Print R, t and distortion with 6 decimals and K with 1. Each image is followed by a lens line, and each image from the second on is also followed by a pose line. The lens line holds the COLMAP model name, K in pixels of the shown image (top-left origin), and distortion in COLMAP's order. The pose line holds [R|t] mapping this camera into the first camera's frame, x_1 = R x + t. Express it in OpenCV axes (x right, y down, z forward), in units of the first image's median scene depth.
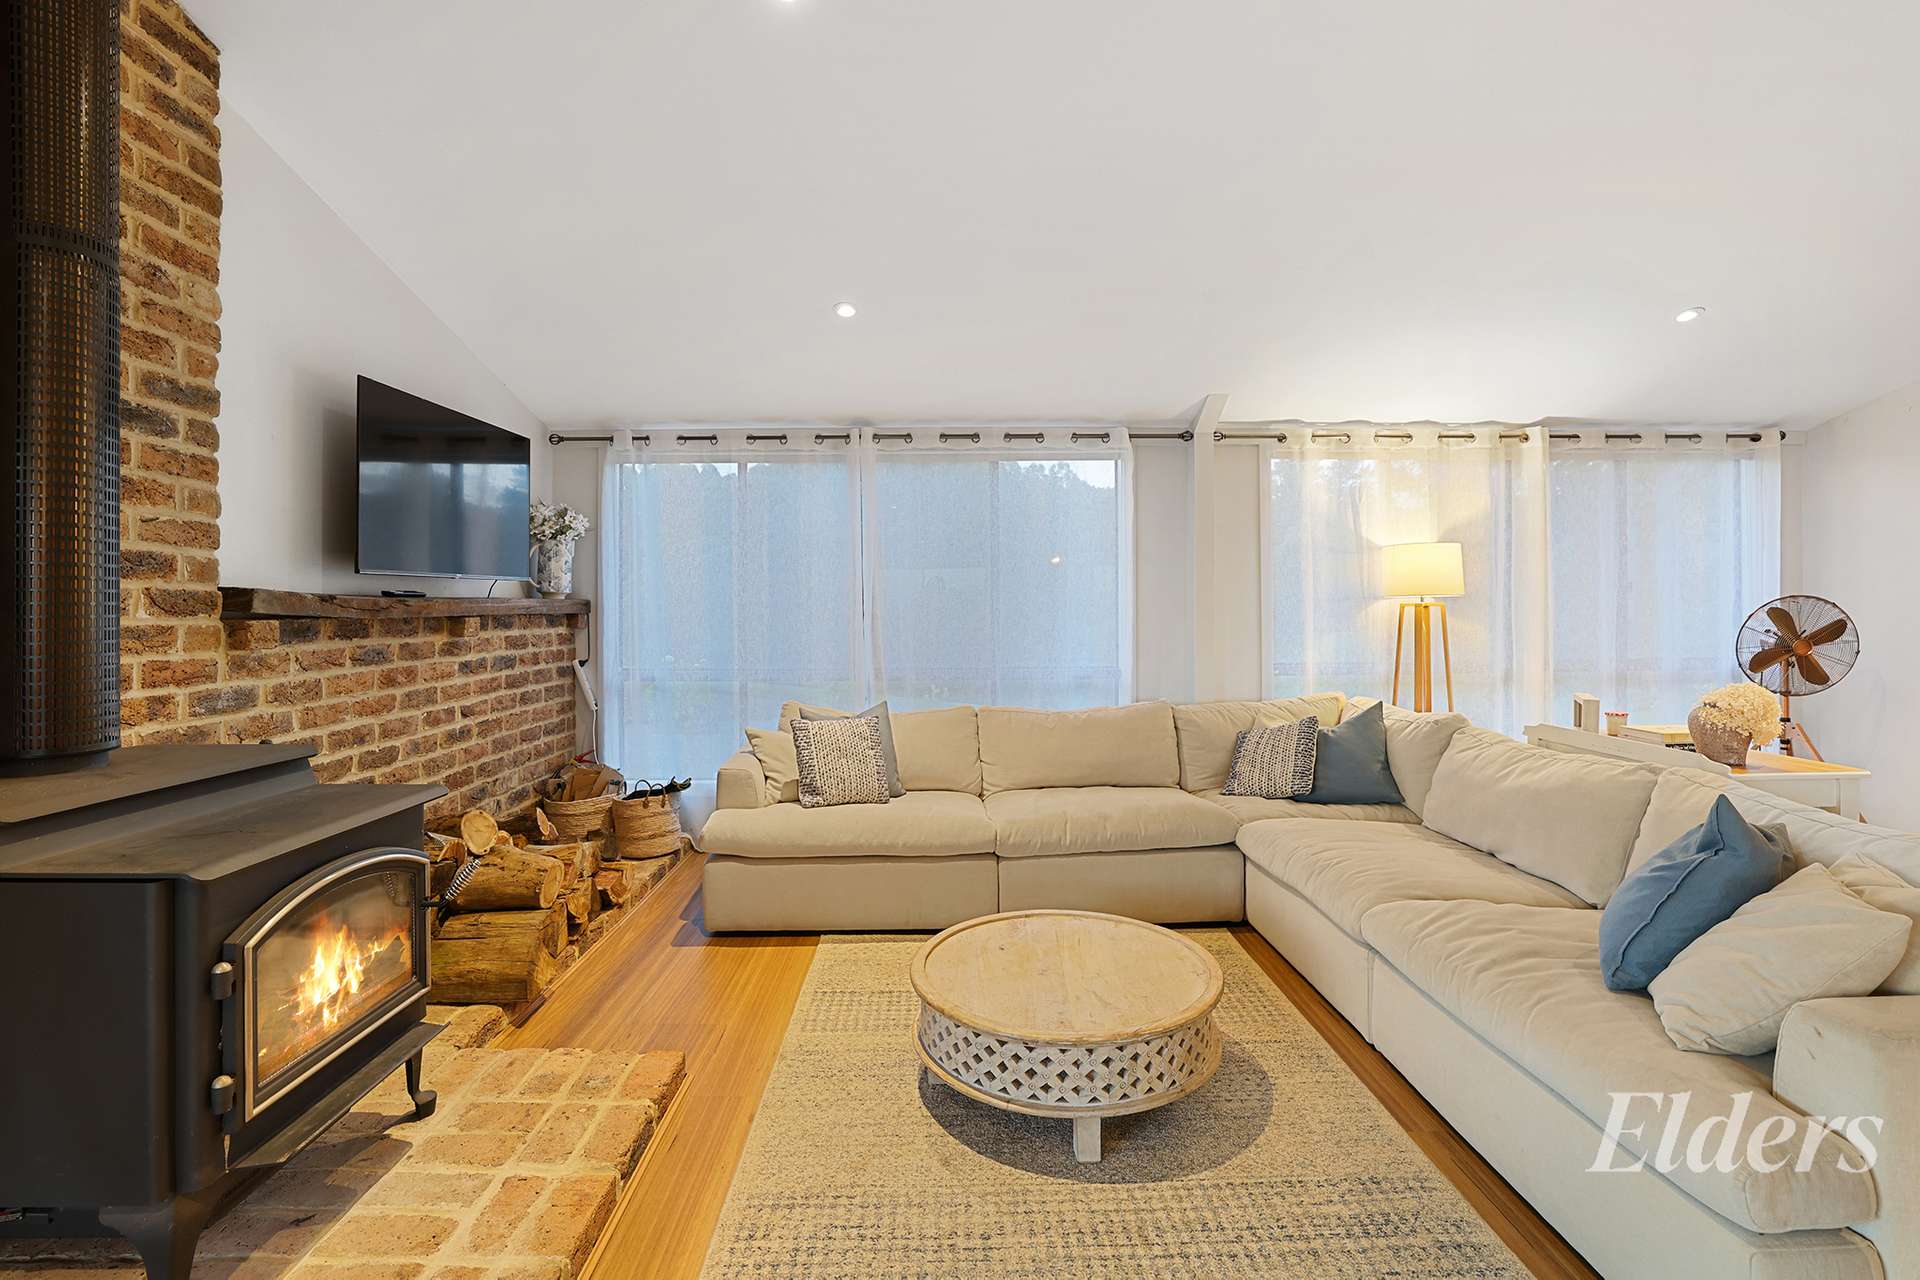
lens RADIAL K [[846.7, 0, 956.9], [0, 846.7, 602.5], [0, 0, 1]] dist [-0.047583, 0.016785]
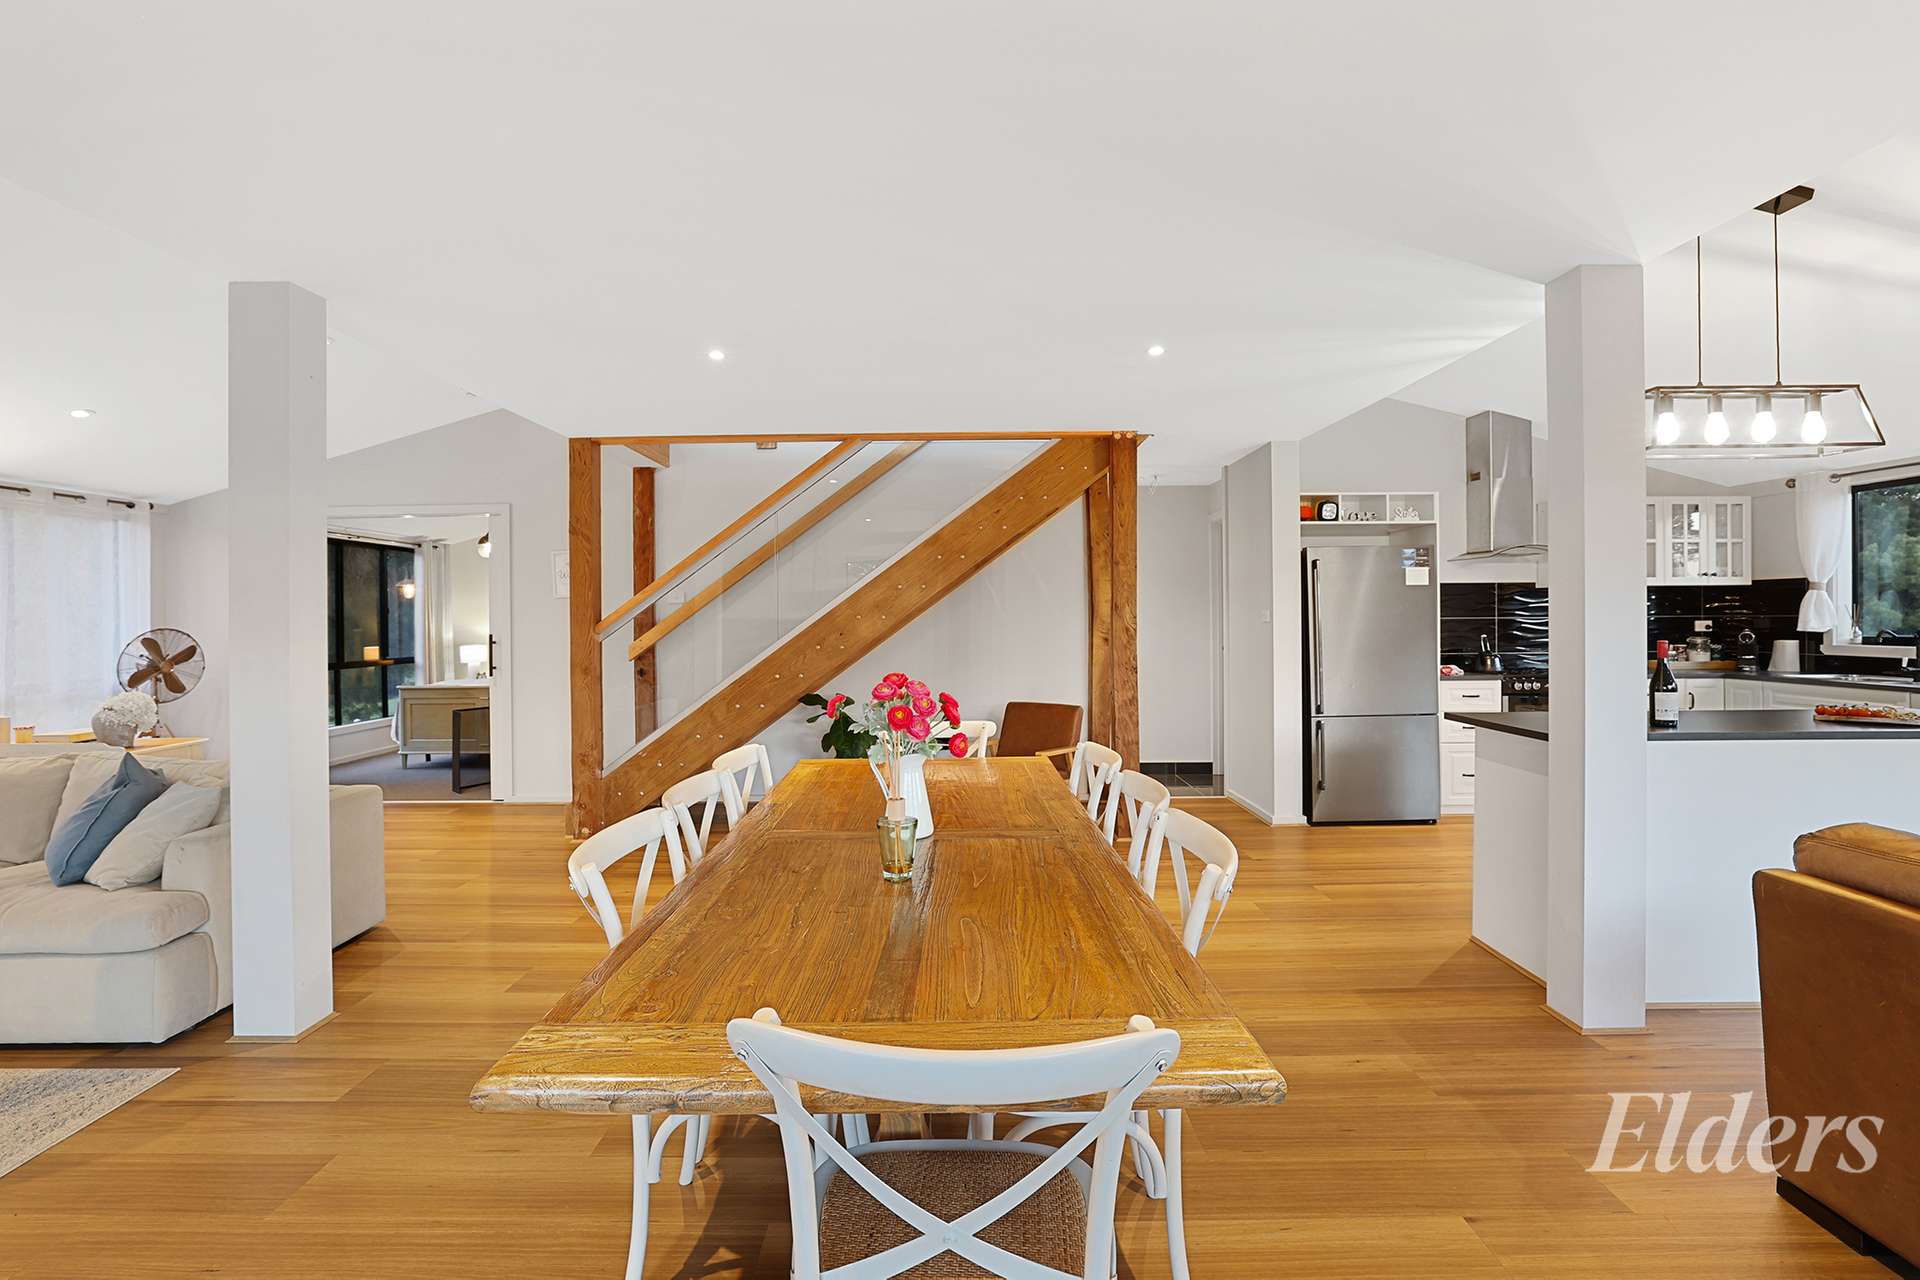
lens RADIAL K [[858.6, 0, 947.9], [0, 858.6, 622.8], [0, 0, 1]] dist [-0.049112, 0.018403]
pose [[0.014326, -0.003302, 0.999892, -0.339471], [0.007127, 0.999969, 0.003200, -0.013672], [-0.999872, 0.007080, 0.014349, -0.322124]]
